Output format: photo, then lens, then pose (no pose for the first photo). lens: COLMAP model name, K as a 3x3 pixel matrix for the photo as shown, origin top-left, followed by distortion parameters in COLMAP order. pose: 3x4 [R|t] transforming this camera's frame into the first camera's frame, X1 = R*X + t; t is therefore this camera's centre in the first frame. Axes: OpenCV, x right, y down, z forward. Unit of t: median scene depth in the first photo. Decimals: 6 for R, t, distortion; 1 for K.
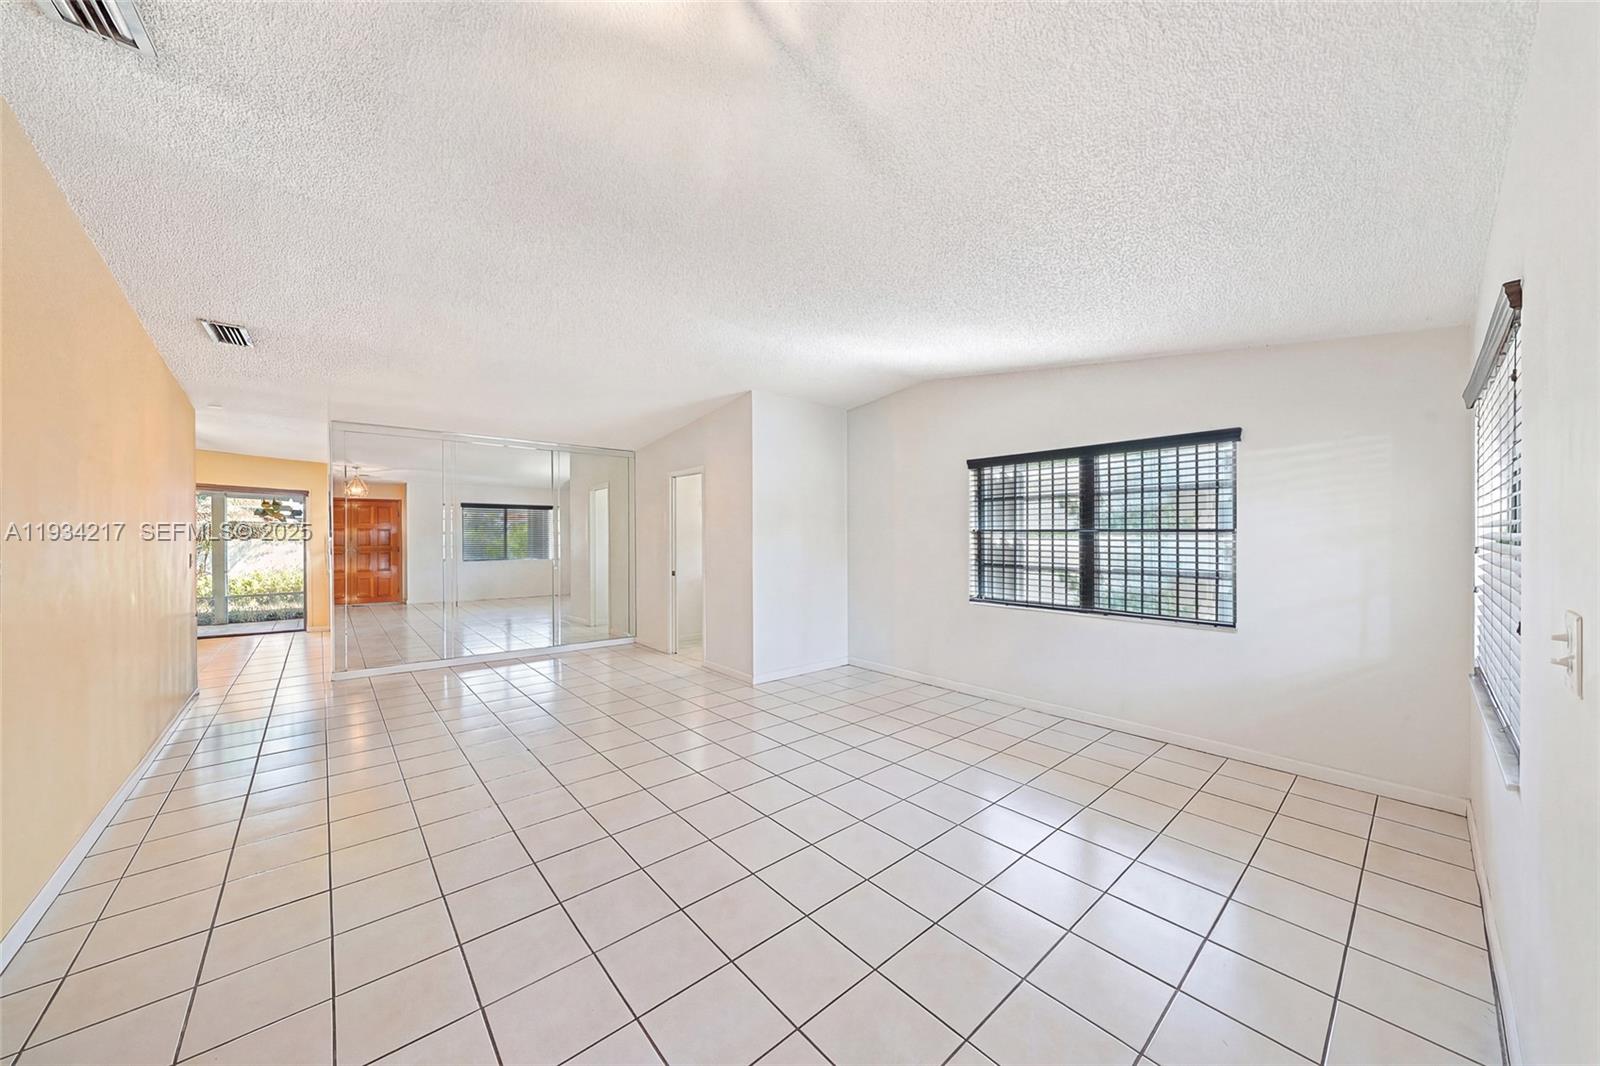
lens RADIAL K [[550.7, 0, 793.9], [0, 550.7, 542.1], [0, 0, 1]] dist [0.013693, 0.000140]
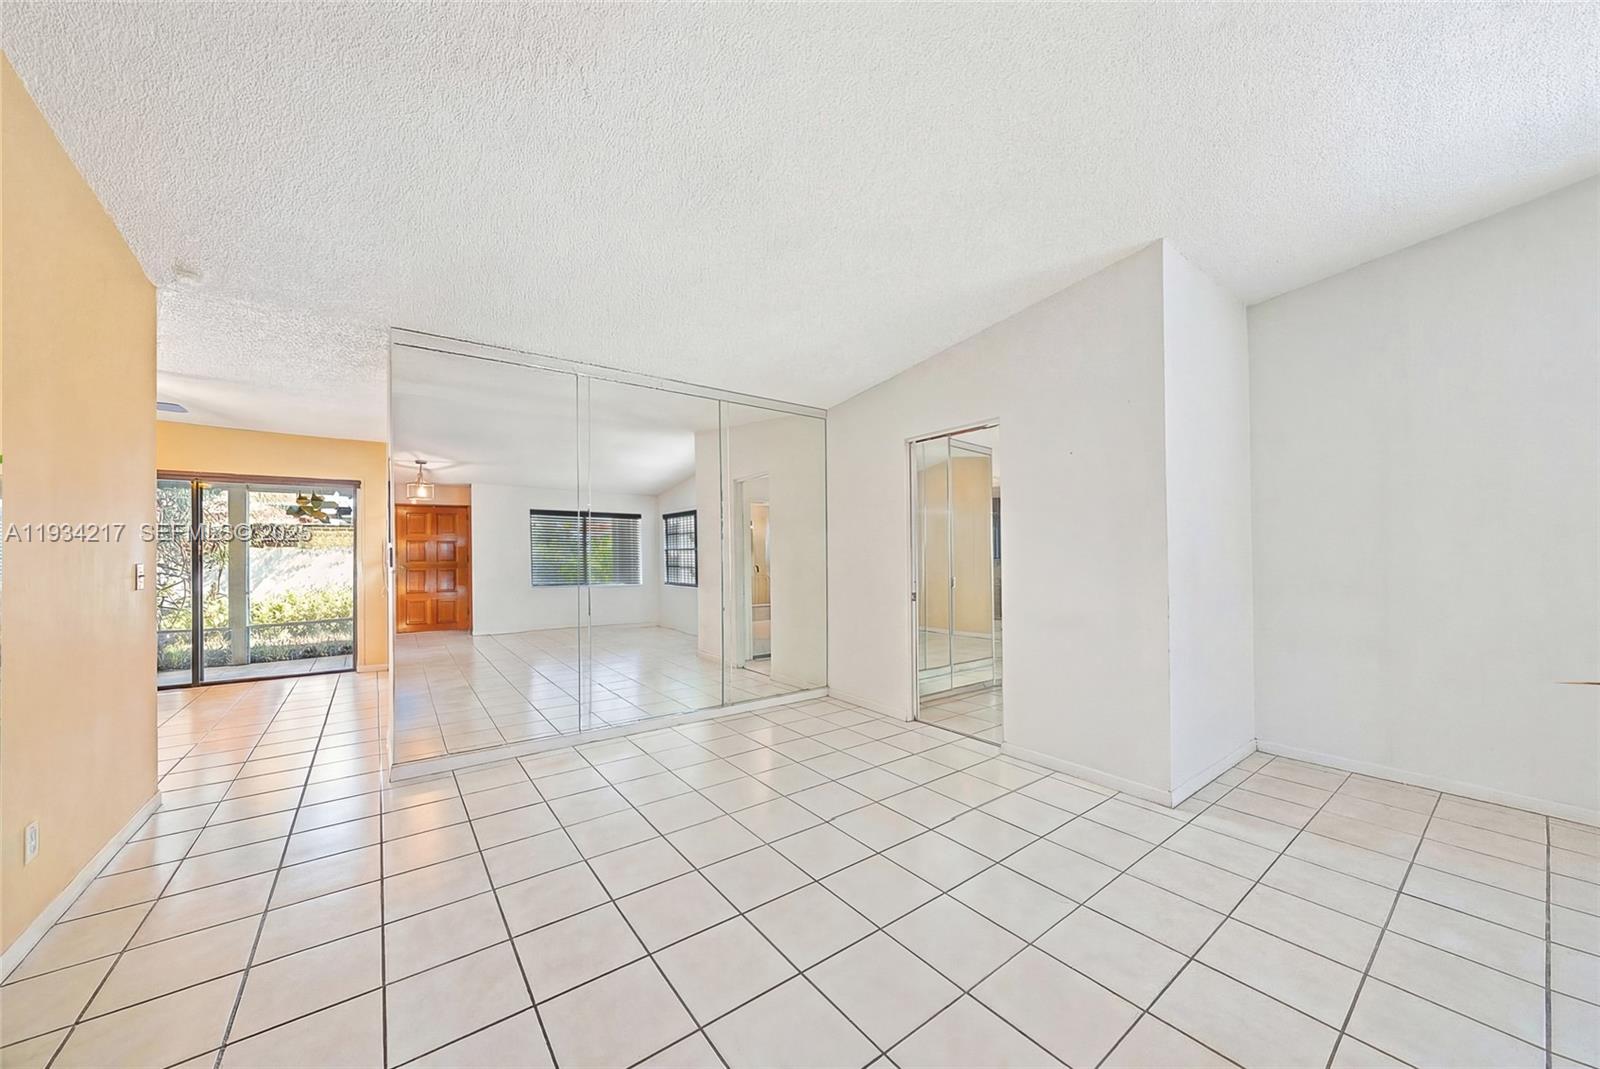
lens RADIAL K [[550.7, 0, 822.8], [0, 550.7, 558.2], [0, 0, 1]] dist [0.013693, 0.000140]
pose [[0.999891, -0.013747, 0.005311, -0.259749], [0.013848, 0.999714, -0.019498, 0.032761], [-0.005041, 0.019569, 0.999796, 0.256934]]
